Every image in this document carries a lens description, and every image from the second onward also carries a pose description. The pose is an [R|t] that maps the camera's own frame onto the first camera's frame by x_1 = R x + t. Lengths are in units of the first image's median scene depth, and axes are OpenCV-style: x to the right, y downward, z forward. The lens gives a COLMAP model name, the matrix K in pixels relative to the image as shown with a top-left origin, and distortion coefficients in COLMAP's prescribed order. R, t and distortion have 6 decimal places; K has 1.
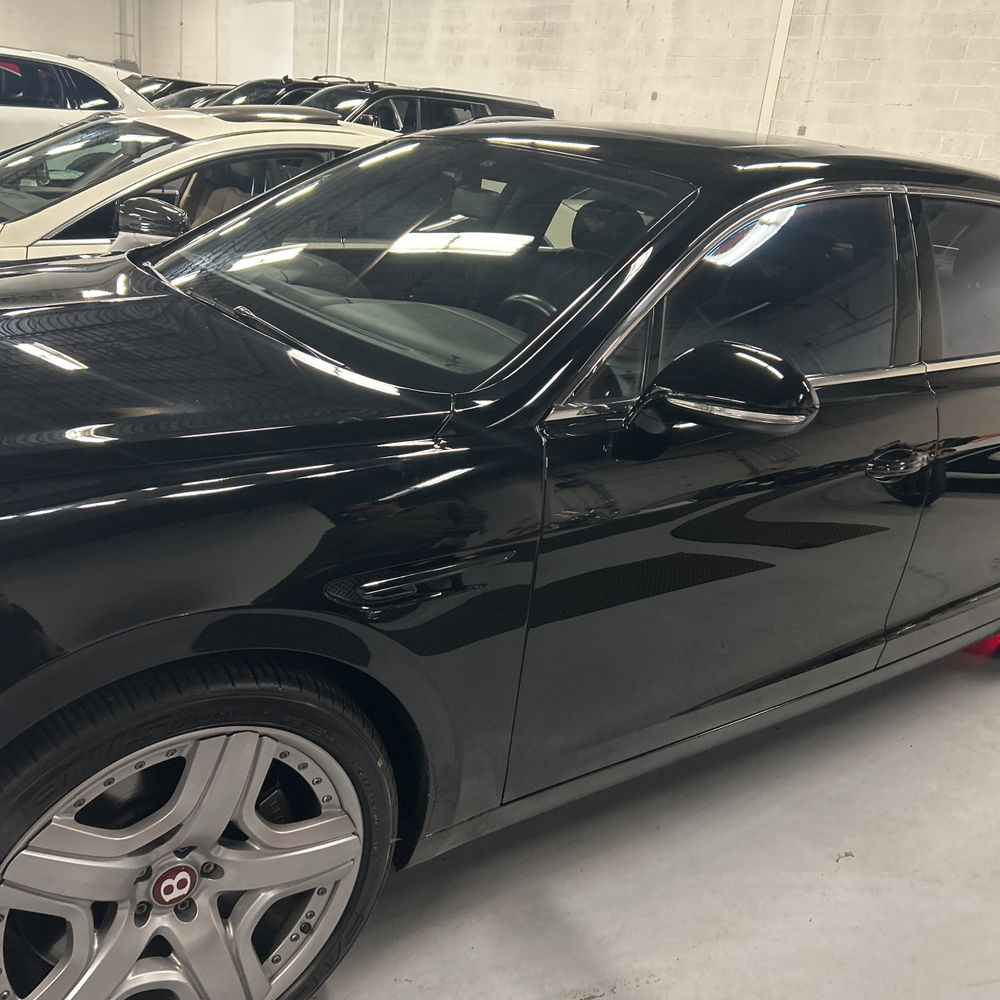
lens RADIAL K [[1008.7, 0, 501.8], [0, 1008.7, 492.3], [0, 0, 1]] dist [0.024528, 0.000000]
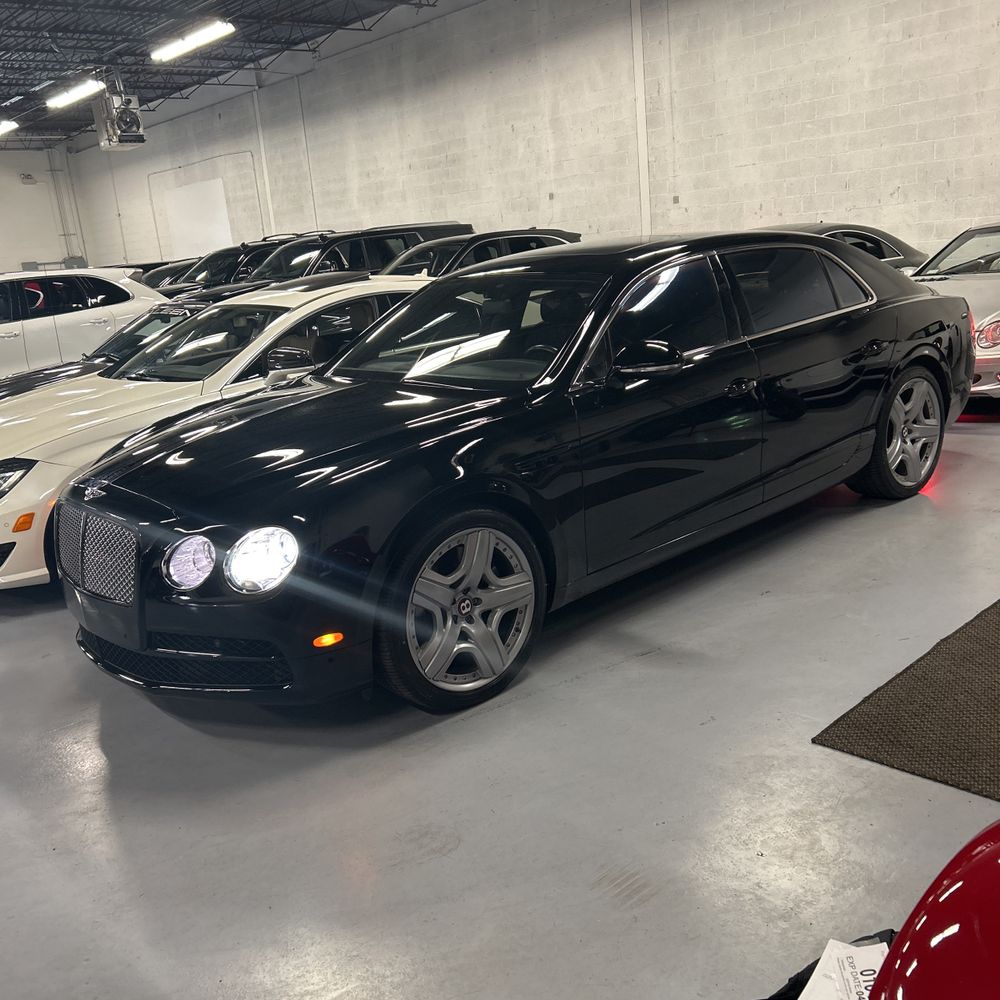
lens RADIAL K [[1008.7, 0, 502.5], [0, 1008.7, 504.1], [0, 0, 1]] dist [0.024528, 0.000000]
pose [[0.975217, -0.217545, 0.040310, -0.038819], [0.220072, 0.972561, -0.075457, 0.048766], [-0.022789, 0.082459, 0.996334, -0.189303]]
